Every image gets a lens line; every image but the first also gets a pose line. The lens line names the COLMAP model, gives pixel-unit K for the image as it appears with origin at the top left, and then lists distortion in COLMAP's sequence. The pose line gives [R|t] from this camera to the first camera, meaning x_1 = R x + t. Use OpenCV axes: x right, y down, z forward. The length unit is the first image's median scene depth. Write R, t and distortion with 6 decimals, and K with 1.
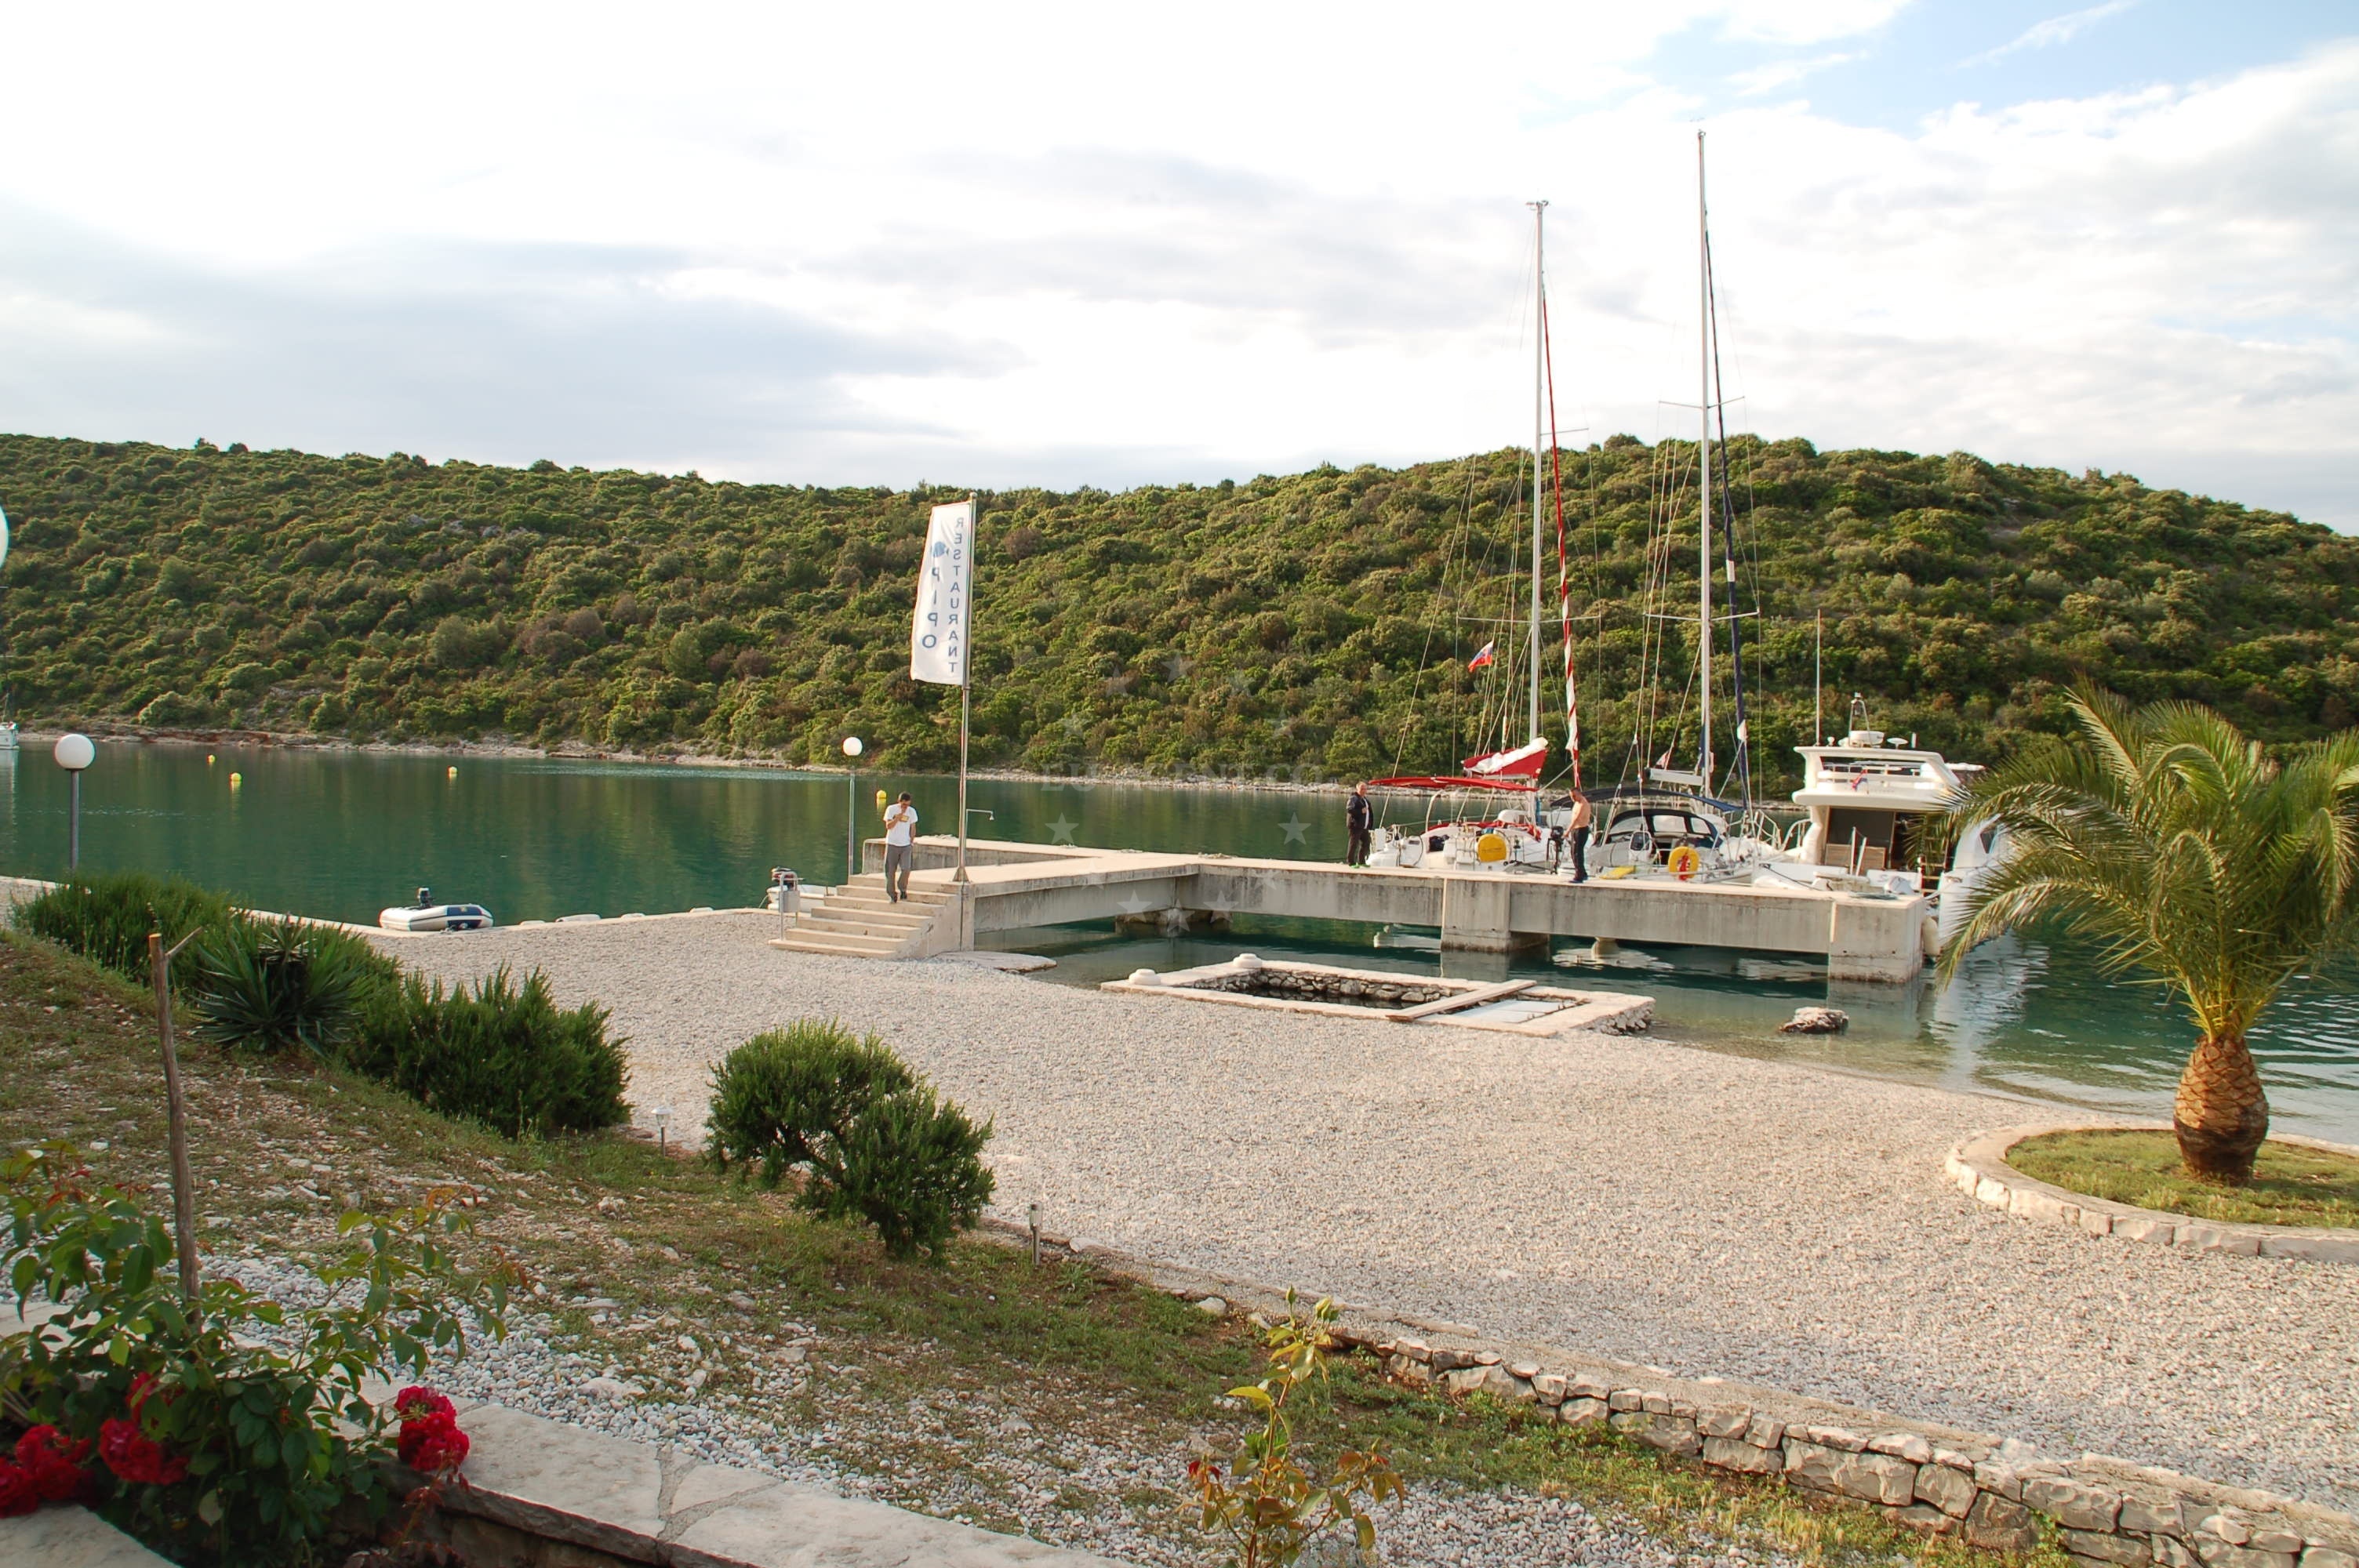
lens RADIAL K [[2109.0, 0, 1179.5], [0, 2109.0, 784.0], [0, 0, 1]] dist [-0.004171, -0.003761]
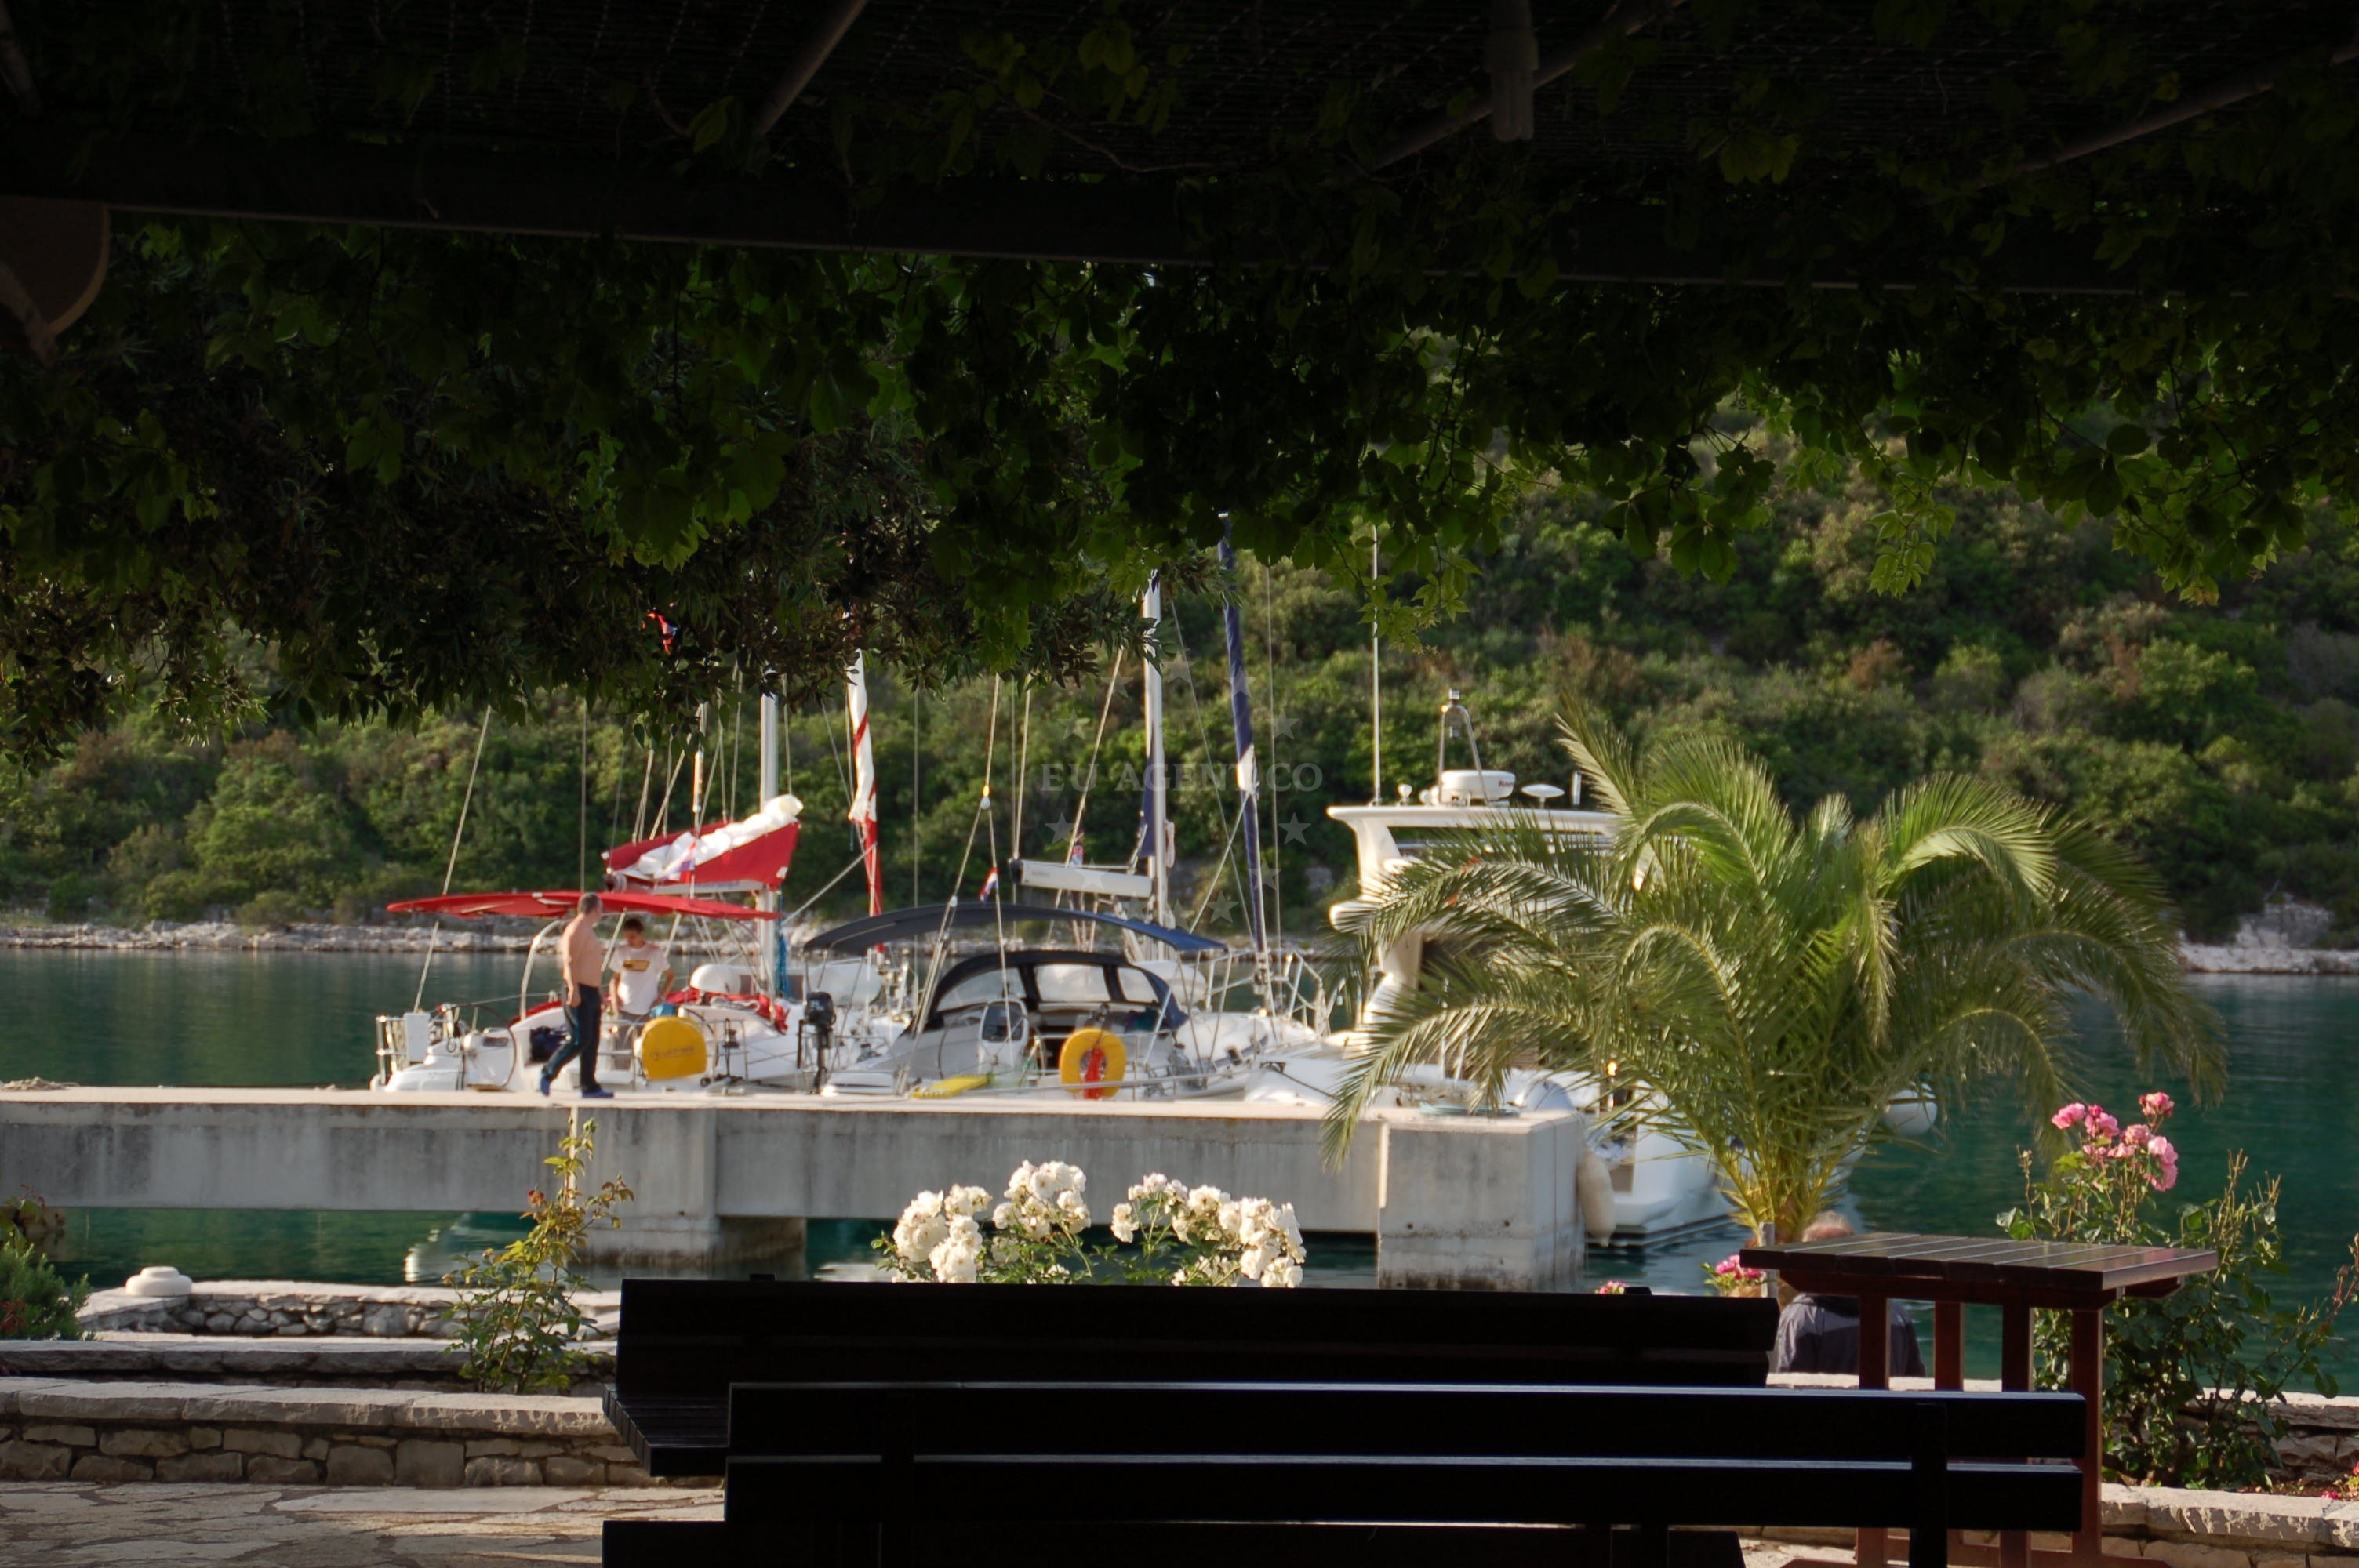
lens RADIAL K [[2389.1, 0, 1179.5], [0, 2389.1, 784.0], [0, 0, 1]] dist [-0.105503, 0.674429]
pose [[0.937156, -0.010533, 0.348752, 0.078210], [0.024818, 0.999025, -0.036519, -0.004425], [-0.348027, 0.042879, 0.936503, 0.523156]]
